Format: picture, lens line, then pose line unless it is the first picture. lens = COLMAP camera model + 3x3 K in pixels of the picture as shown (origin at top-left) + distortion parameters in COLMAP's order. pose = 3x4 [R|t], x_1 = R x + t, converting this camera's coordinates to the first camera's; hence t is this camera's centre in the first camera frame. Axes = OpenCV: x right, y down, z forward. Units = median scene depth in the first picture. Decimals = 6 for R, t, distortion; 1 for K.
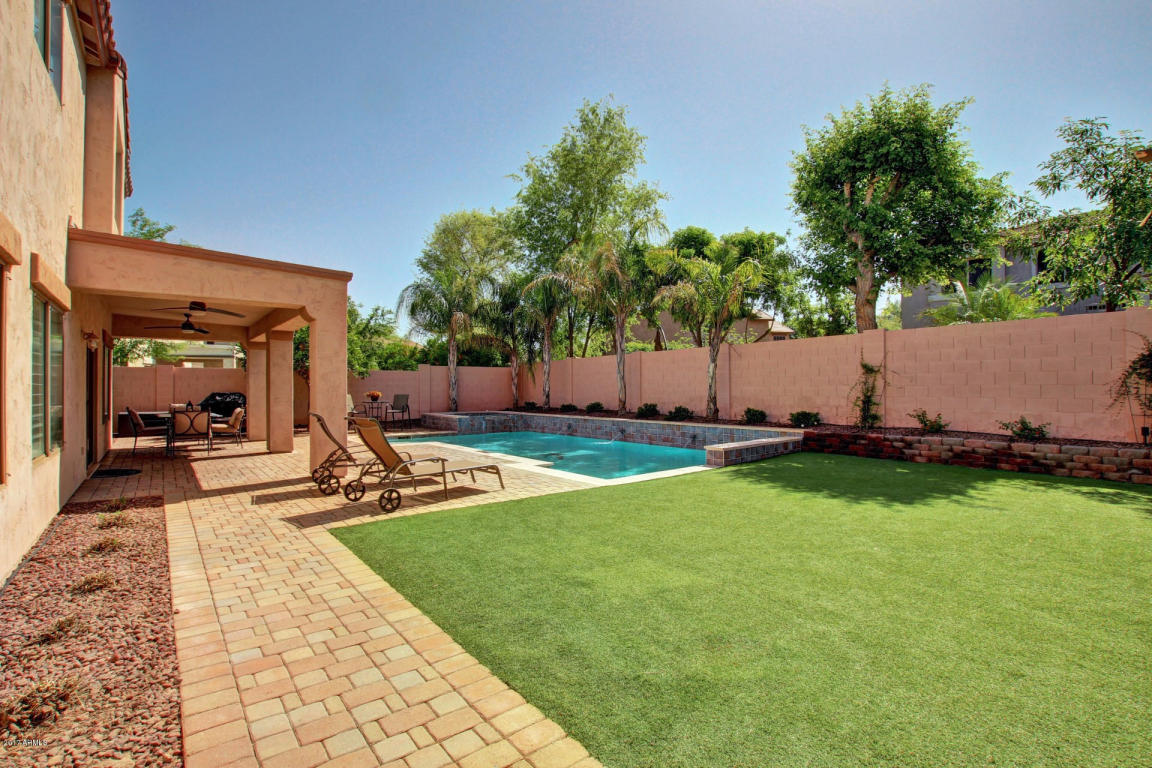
lens RADIAL K [[558.5, 0, 571.8], [0, 558.5, 385.3], [0, 0, 1]] dist [-0.035051, 0.001192]
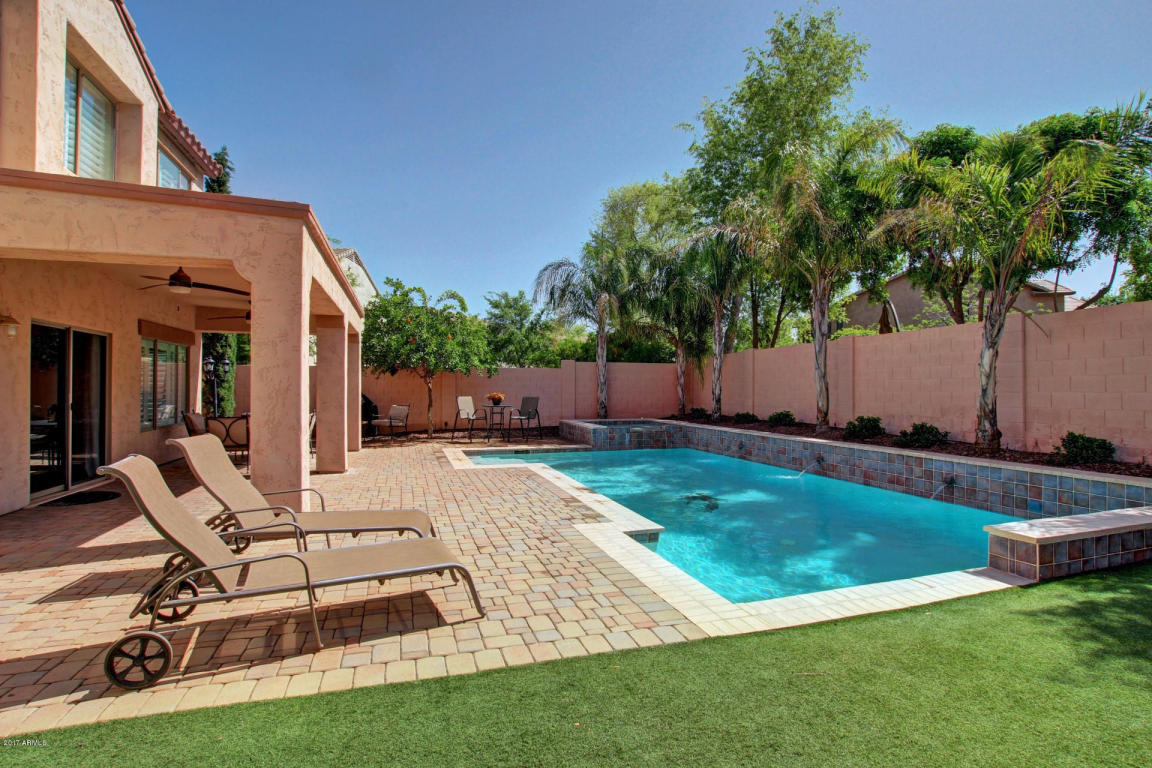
lens RADIAL K [[558.5, 0, 574.3], [0, 558.5, 387.1], [0, 0, 1]] dist [-0.035051, 0.001192]
pose [[0.932943, 0.005308, -0.359985, 0.051019], [-0.003591, 0.999979, 0.005436, -0.002618], [0.360007, -0.003778, 0.932942, 0.276795]]
